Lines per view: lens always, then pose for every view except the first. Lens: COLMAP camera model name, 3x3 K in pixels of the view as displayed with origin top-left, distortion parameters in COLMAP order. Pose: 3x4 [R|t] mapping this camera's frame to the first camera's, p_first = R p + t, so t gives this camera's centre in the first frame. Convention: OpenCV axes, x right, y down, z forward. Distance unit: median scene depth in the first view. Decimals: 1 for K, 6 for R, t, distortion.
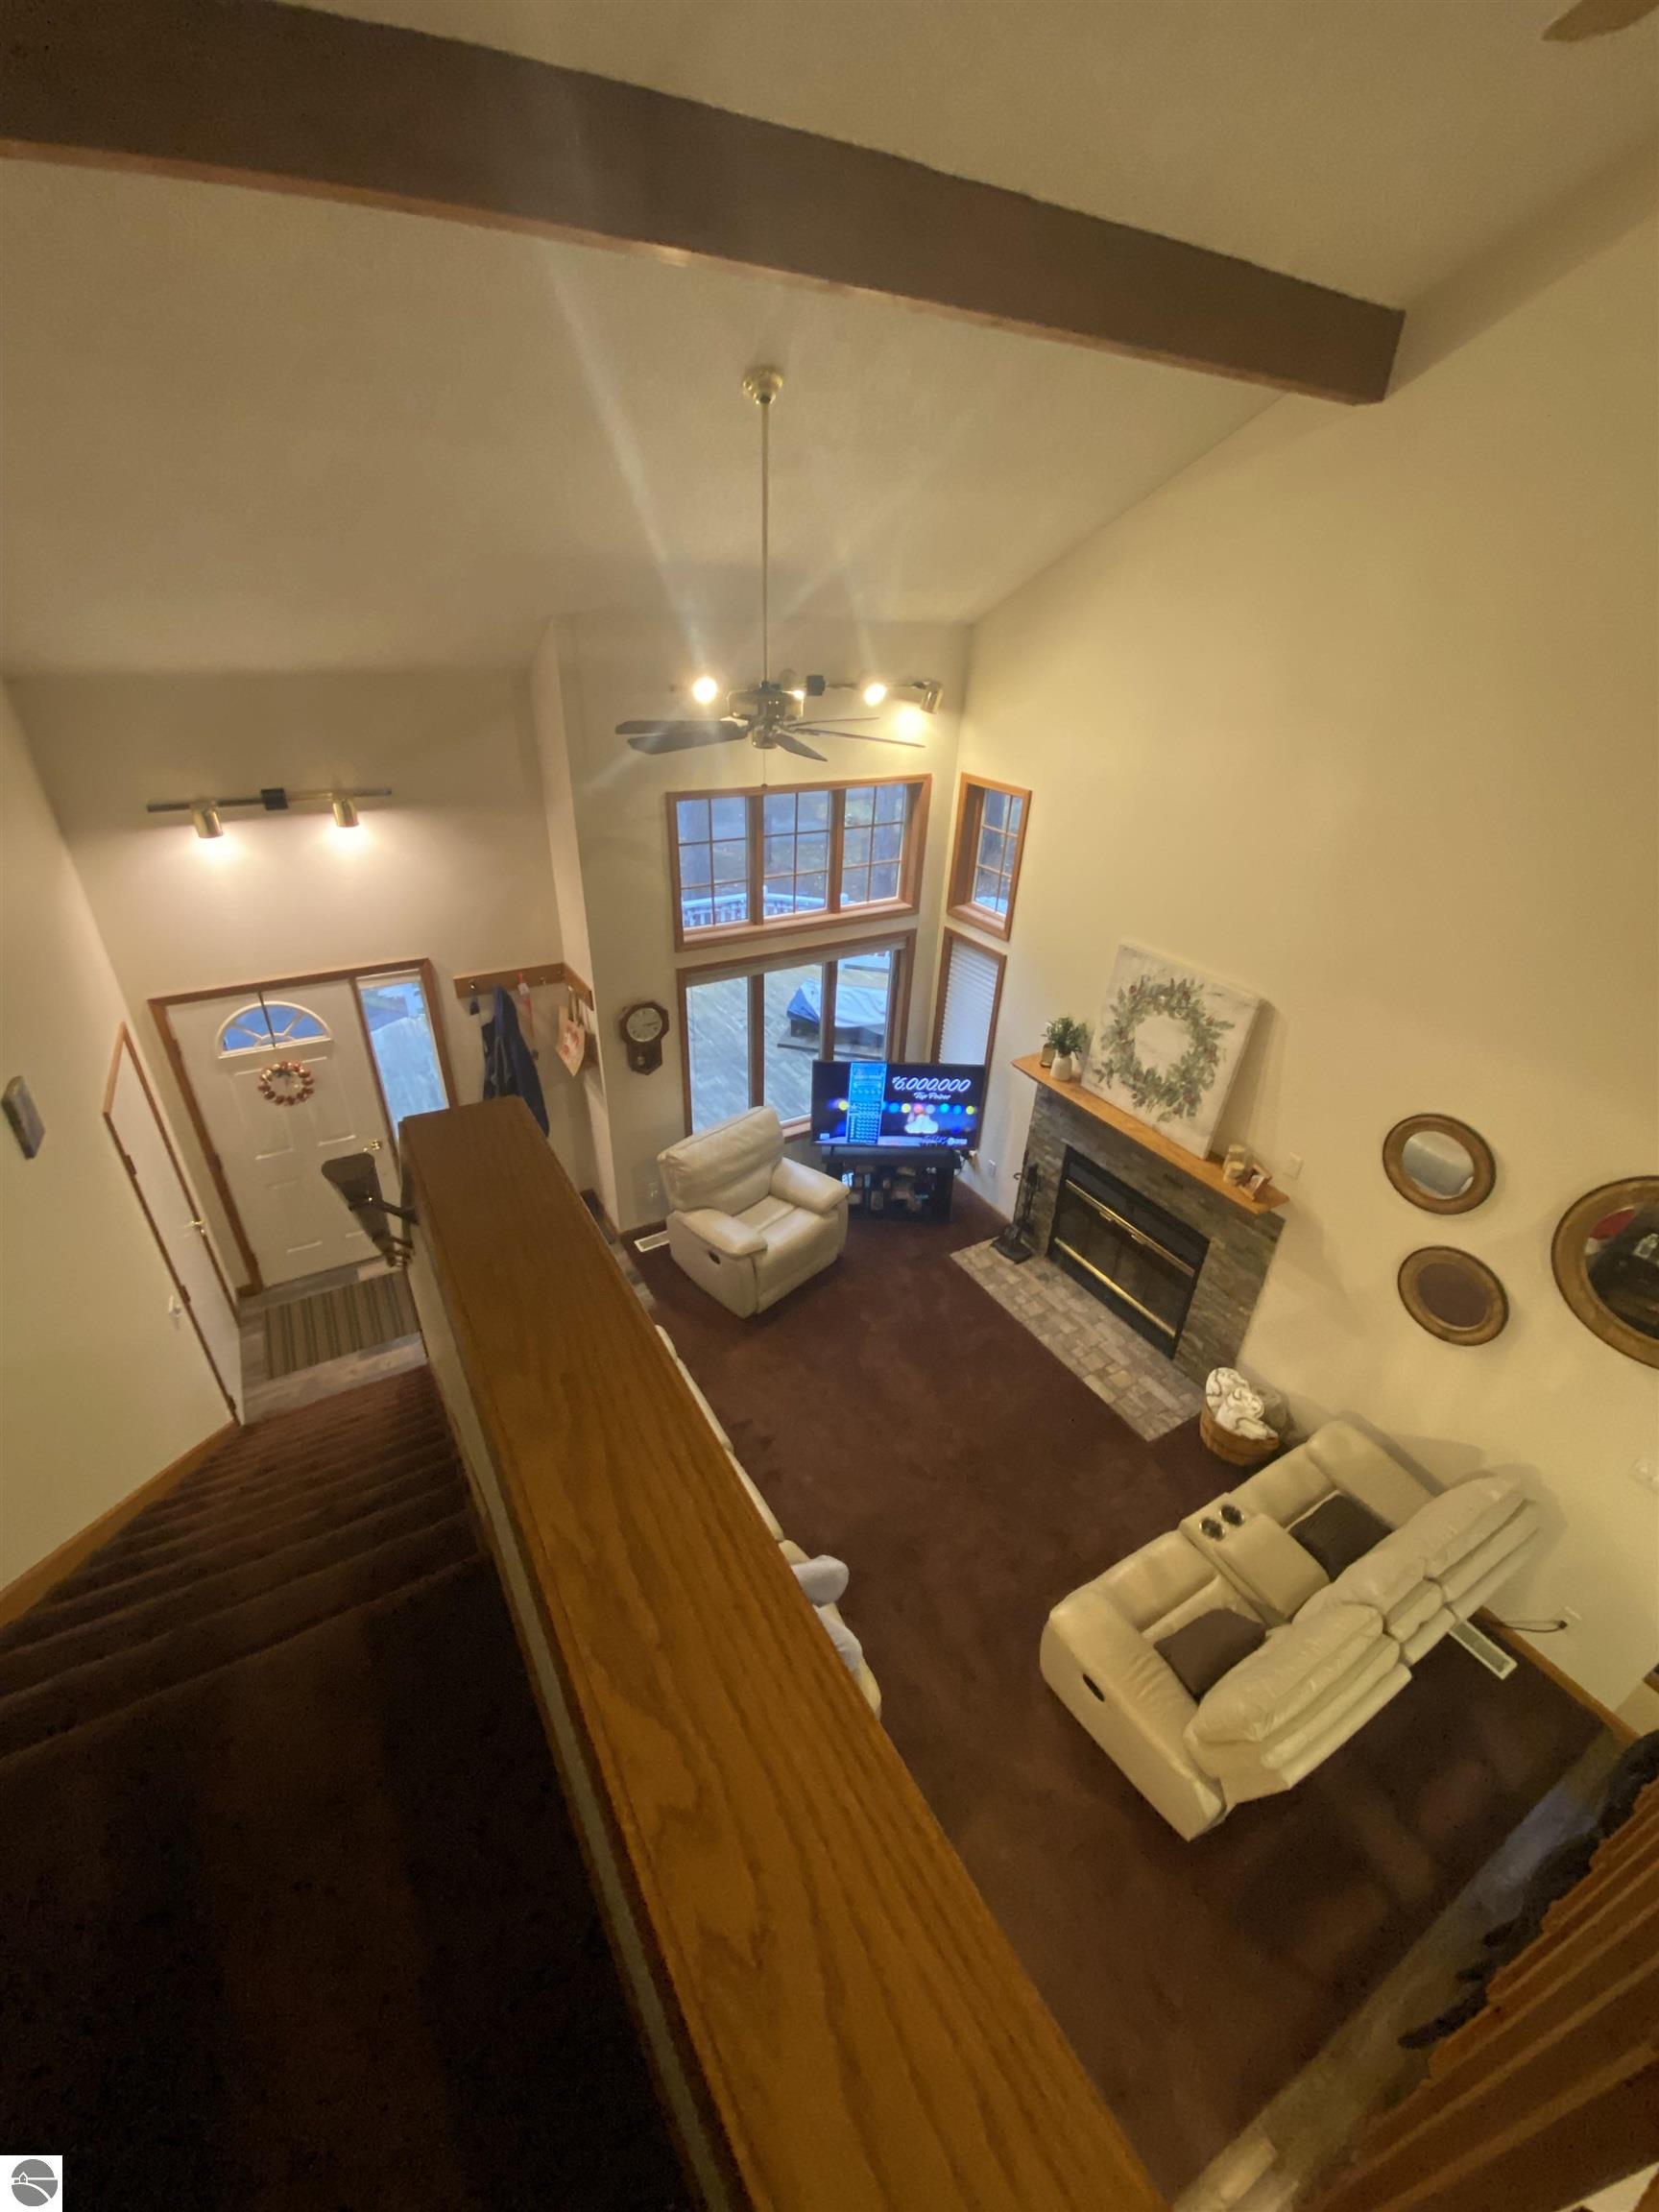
lens RADIAL K [[885.6, 0, 822.9], [0, 885.6, 1100.3], [0, 0, 1]] dist [-0.013187, -0.003807]
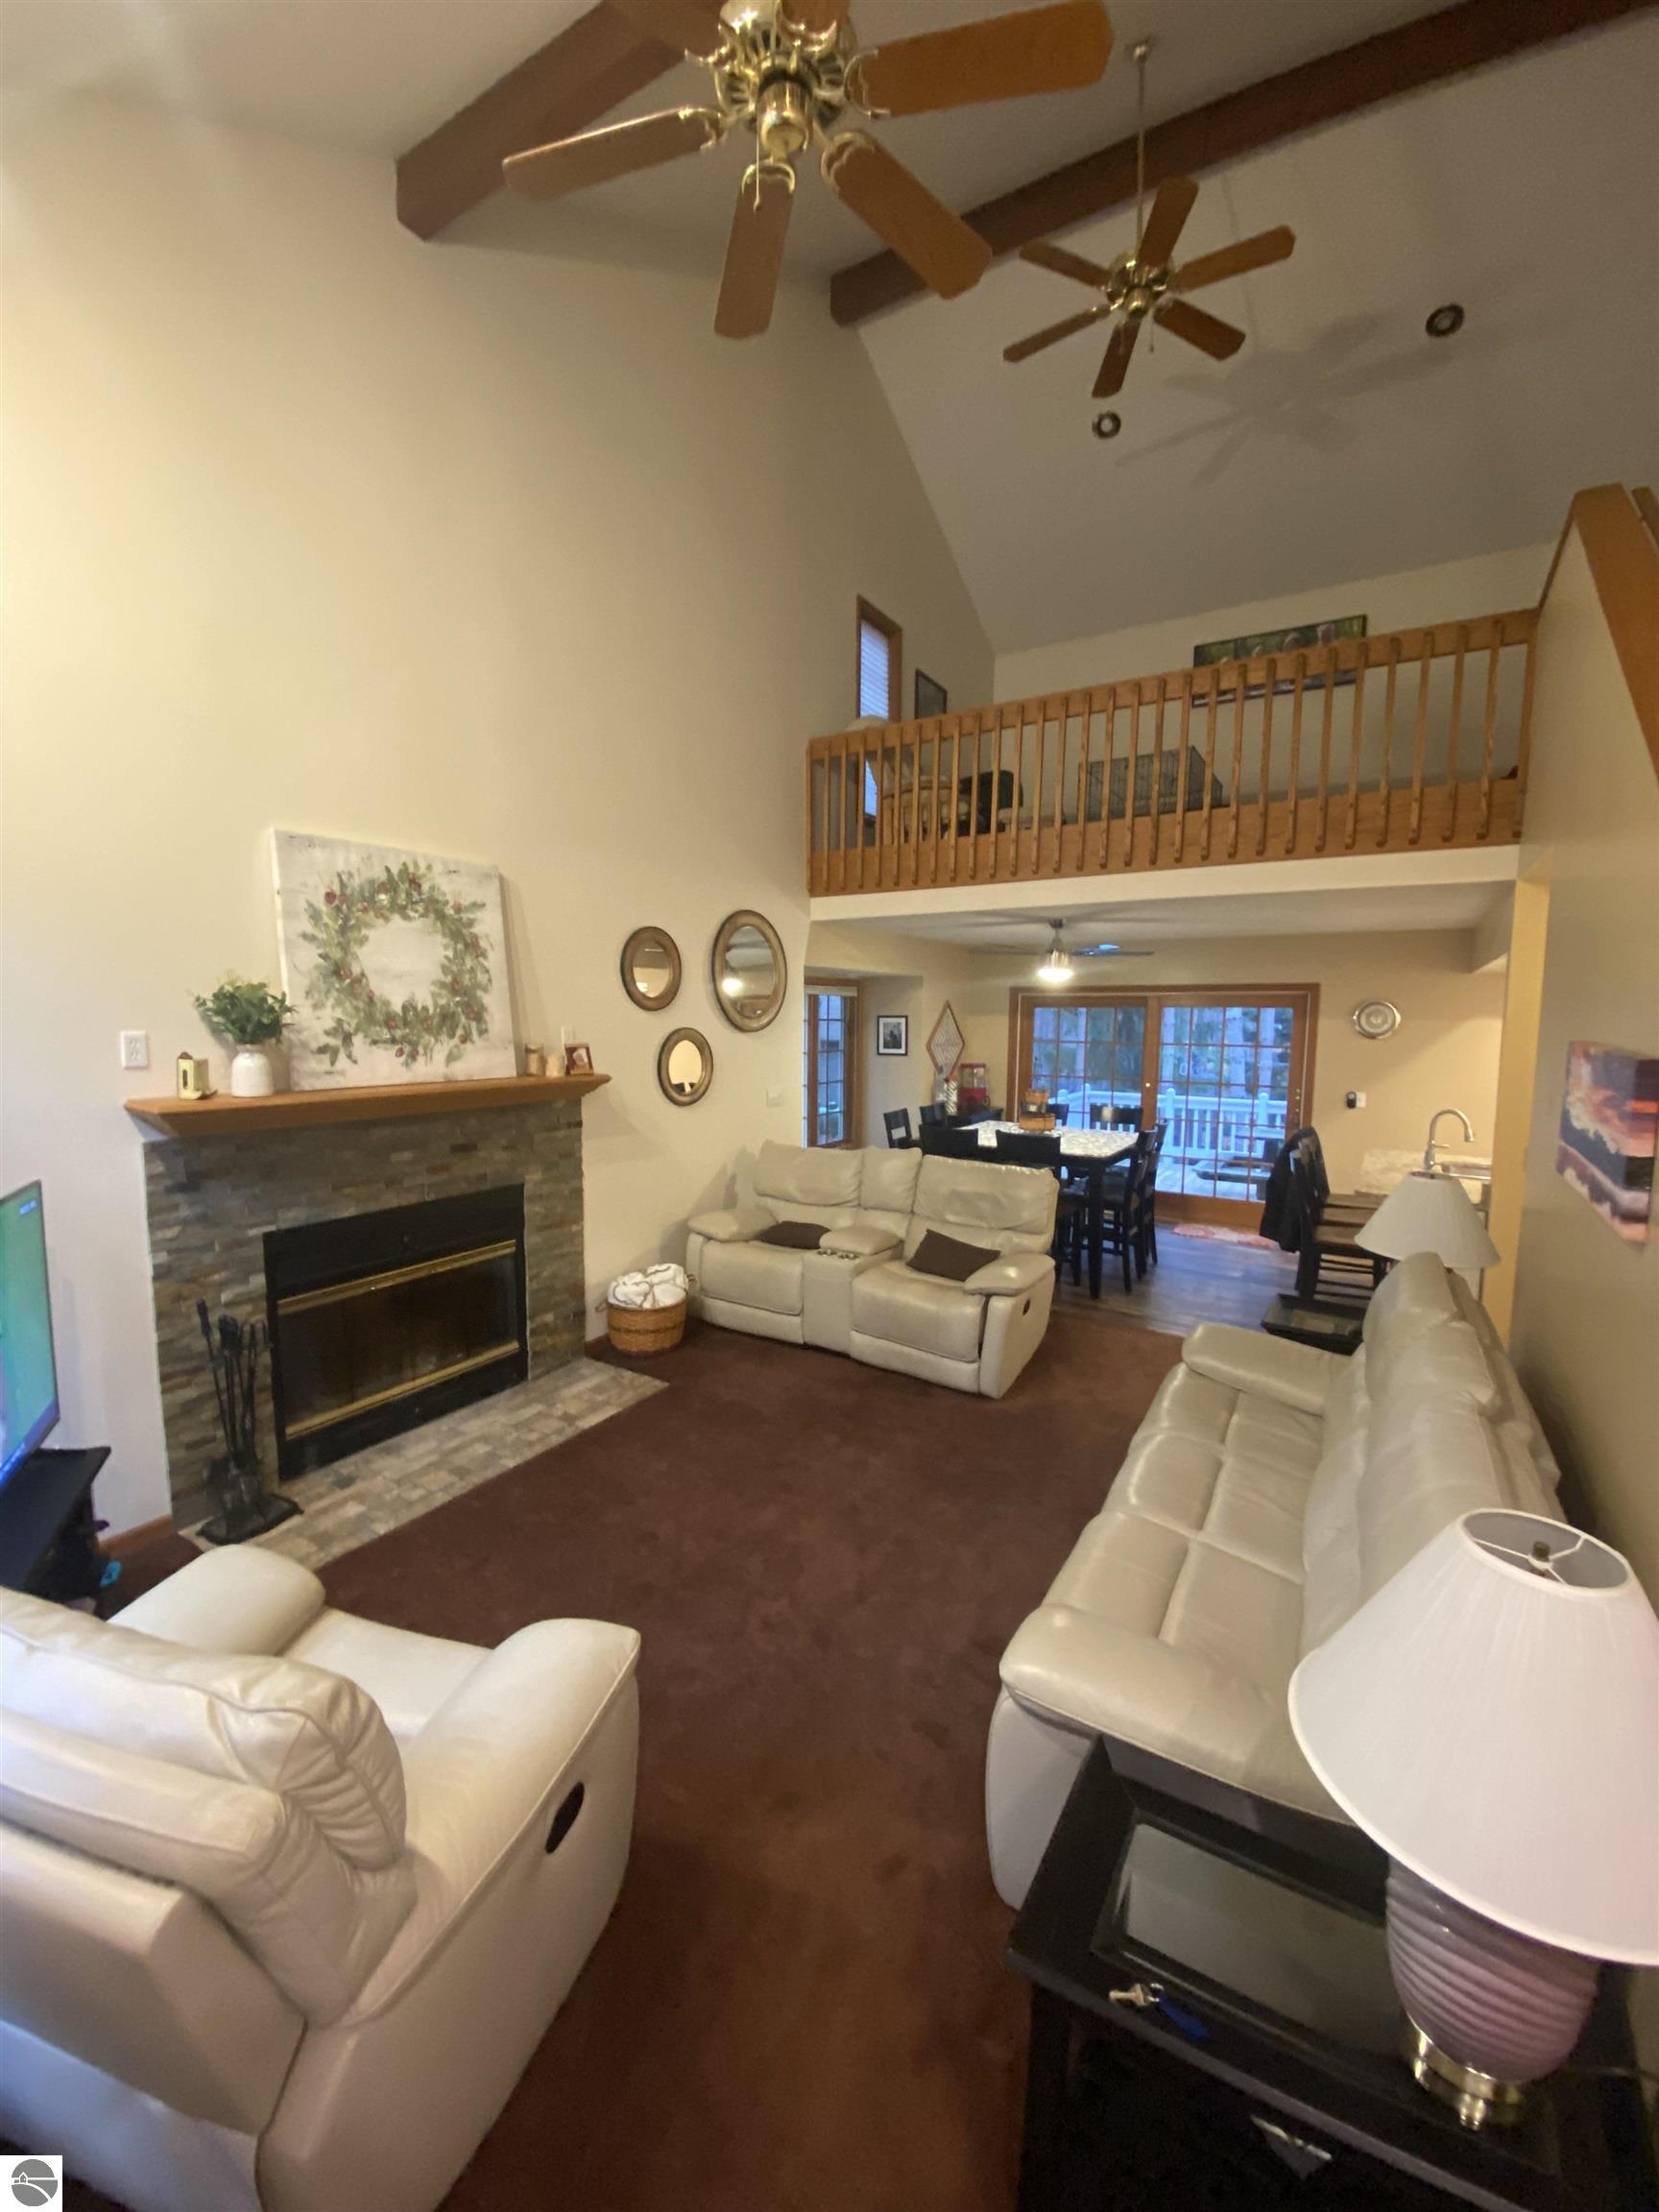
lens RADIAL K [[885.6, 0, 831.6], [0, 885.6, 1123.6], [0, 0, 1]] dist [-0.013187, -0.003807]
pose [[-0.492665, -0.130728, 0.860344, -0.412268], [0.407805, 0.838690, 0.360963, -0.070564], [-0.768750, 0.528686, -0.359882, 1.049919]]
